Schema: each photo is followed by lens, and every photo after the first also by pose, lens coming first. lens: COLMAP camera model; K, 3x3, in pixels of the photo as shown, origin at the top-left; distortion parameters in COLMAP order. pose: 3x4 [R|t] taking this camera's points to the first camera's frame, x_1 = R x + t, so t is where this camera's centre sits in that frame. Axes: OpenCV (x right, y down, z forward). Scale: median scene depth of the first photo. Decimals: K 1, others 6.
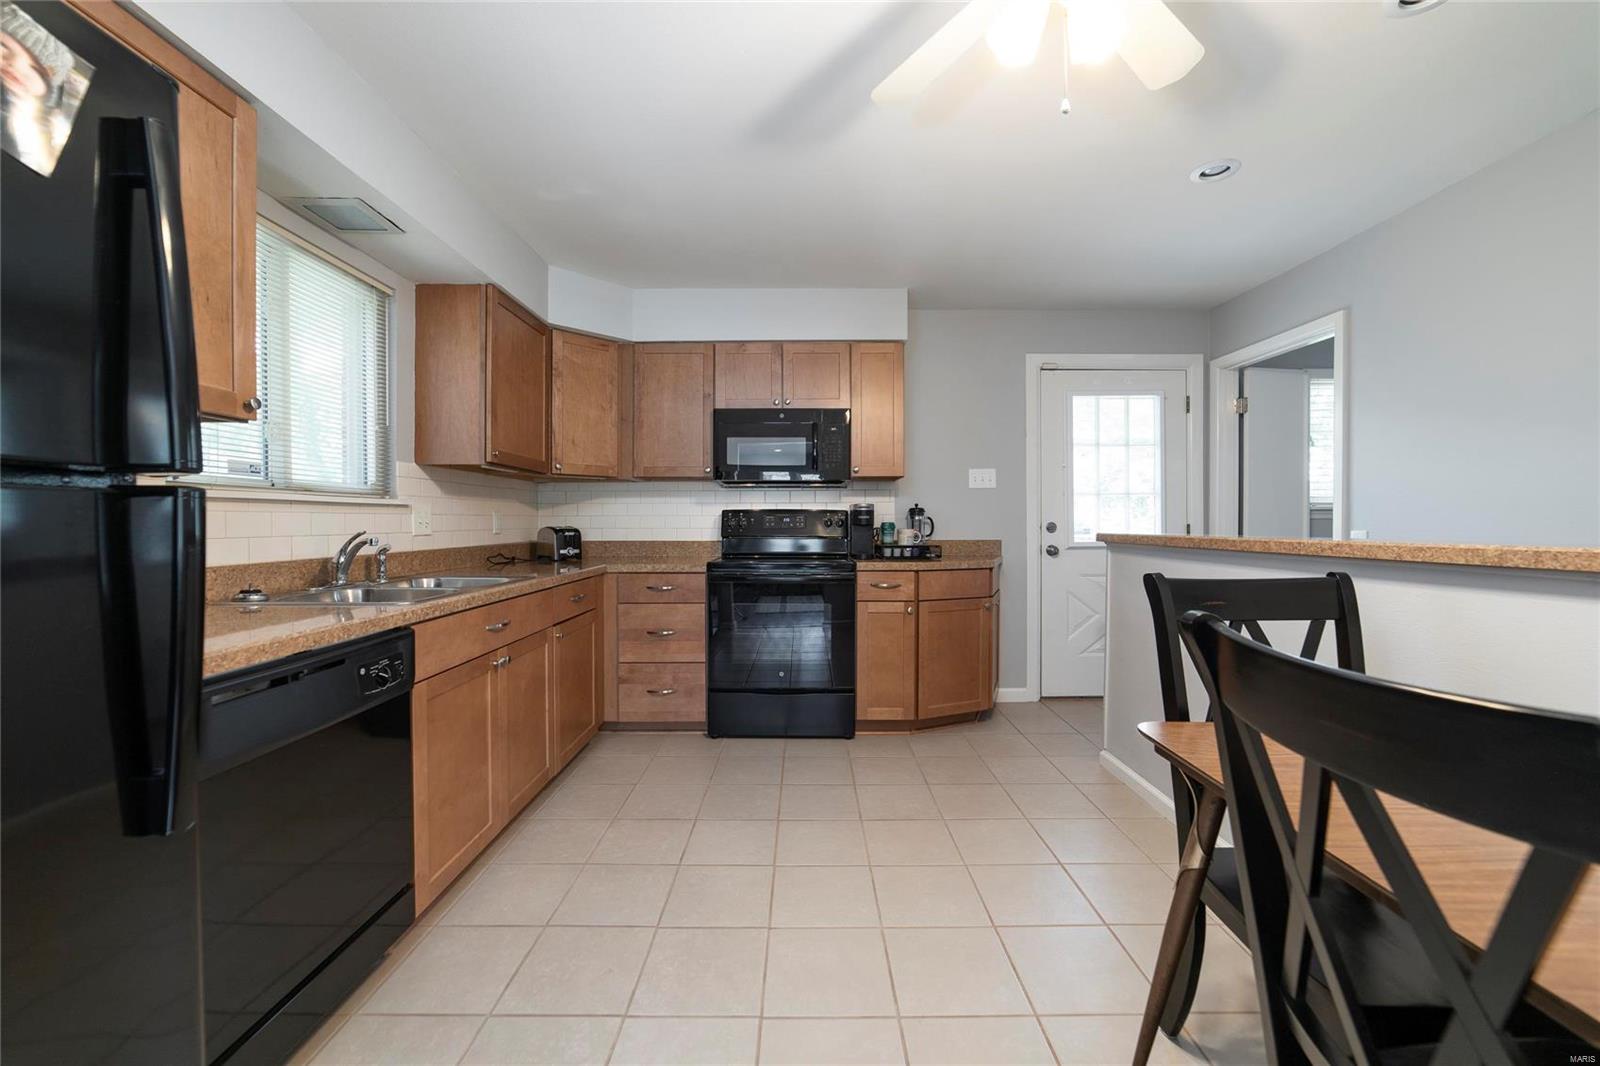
lens RADIAL K [[624.7, 0, 786.8], [0, 624.7, 531.5], [0, 0, 1]] dist [-0.013491, 0.000559]
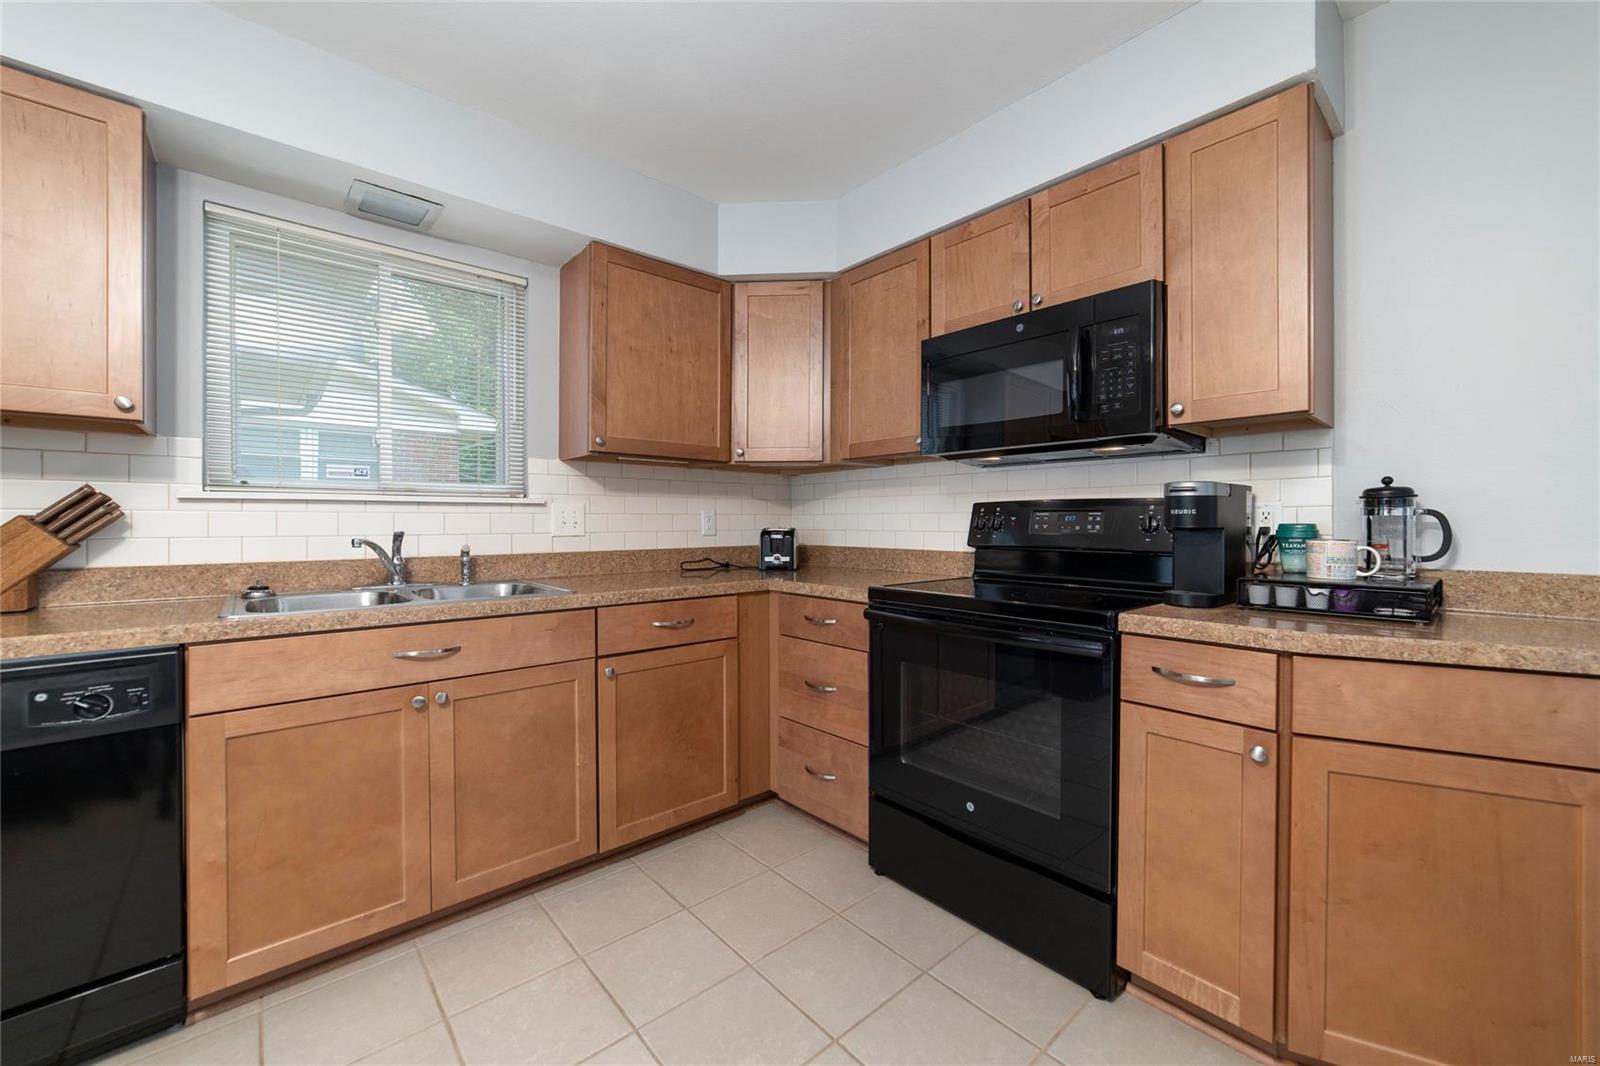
lens RADIAL K [[624.7, 0, 801.9], [0, 624.7, 524.3], [0, 0, 1]] dist [-0.013491, 0.000559]
pose [[0.674853, 0.004499, -0.737938, 0.261875], [-0.011976, 0.999916, -0.004856, -0.008625], [0.737855, 0.012115, 0.674851, 0.486526]]
